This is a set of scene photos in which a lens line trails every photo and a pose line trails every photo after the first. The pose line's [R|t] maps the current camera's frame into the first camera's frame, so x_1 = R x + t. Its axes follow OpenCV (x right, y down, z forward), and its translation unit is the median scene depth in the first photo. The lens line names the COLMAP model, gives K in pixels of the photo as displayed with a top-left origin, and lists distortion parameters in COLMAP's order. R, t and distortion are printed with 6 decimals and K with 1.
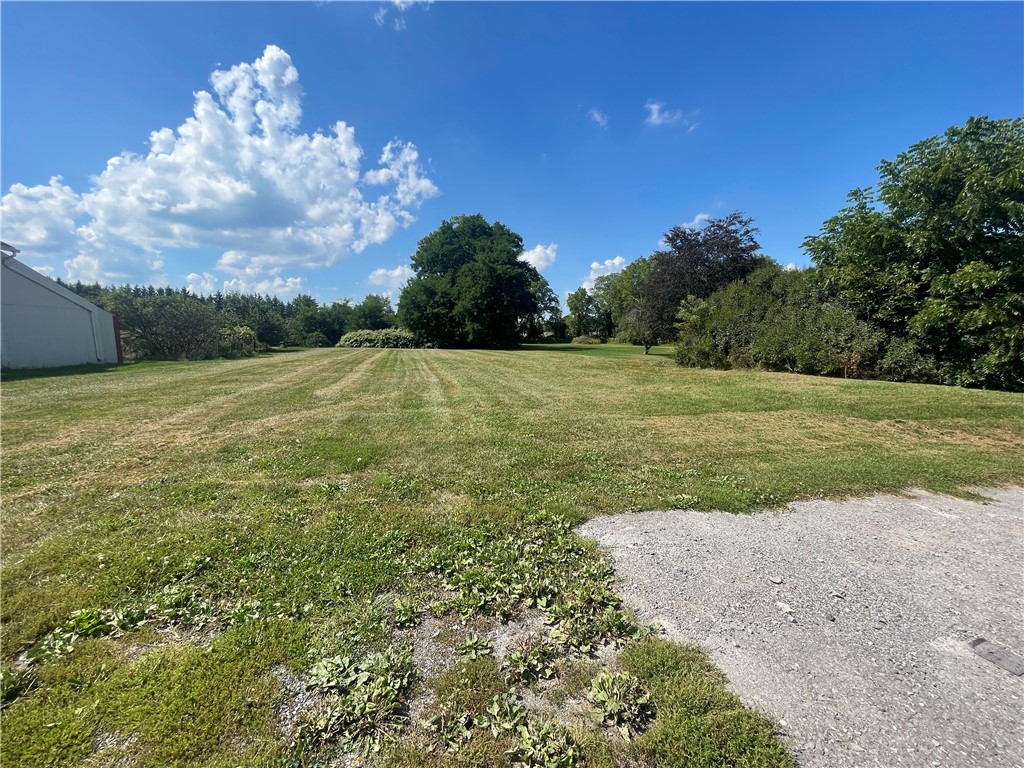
lens RADIAL K [[413.9, 0, 510.8], [0, 413.9, 390.4], [0, 0, 1]] dist [-0.001552, 0.000737]
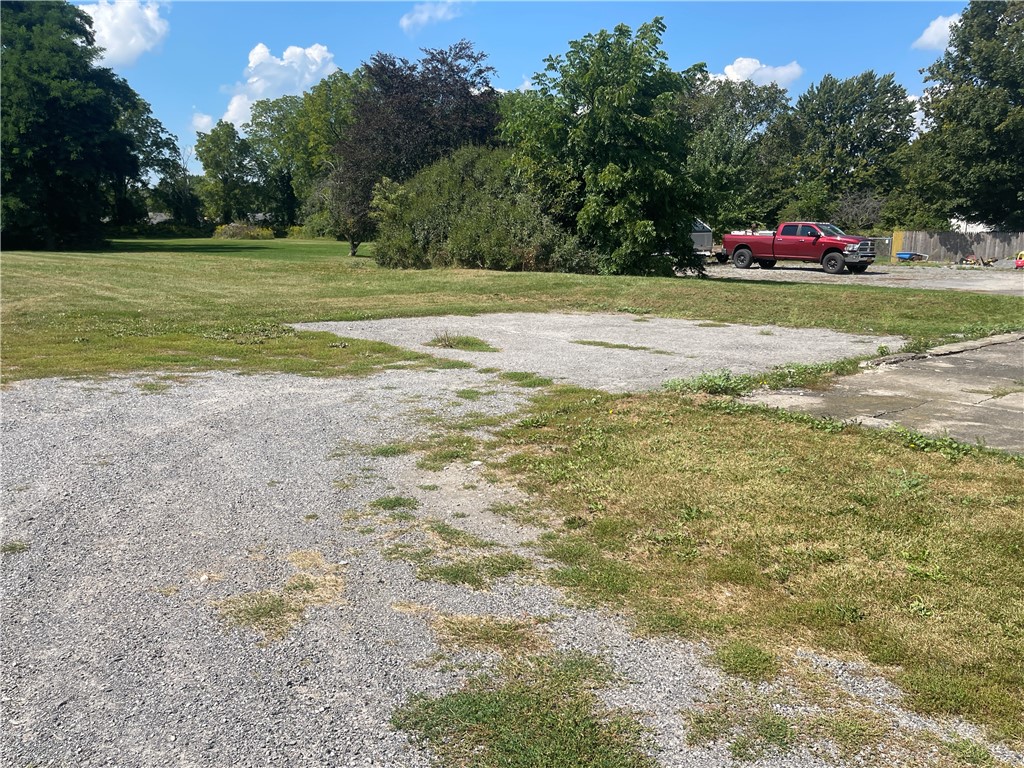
lens RADIAL K [[851.5, 0, 517.6], [0, 851.5, 386.6], [0, 0, 1]] dist [0.037429, -0.001144]
pose [[0.884211, -0.086312, 0.459044, -0.043662], [0.058439, 0.995499, 0.074614, 0.020920], [-0.463418, -0.039149, 0.885275, -0.194329]]
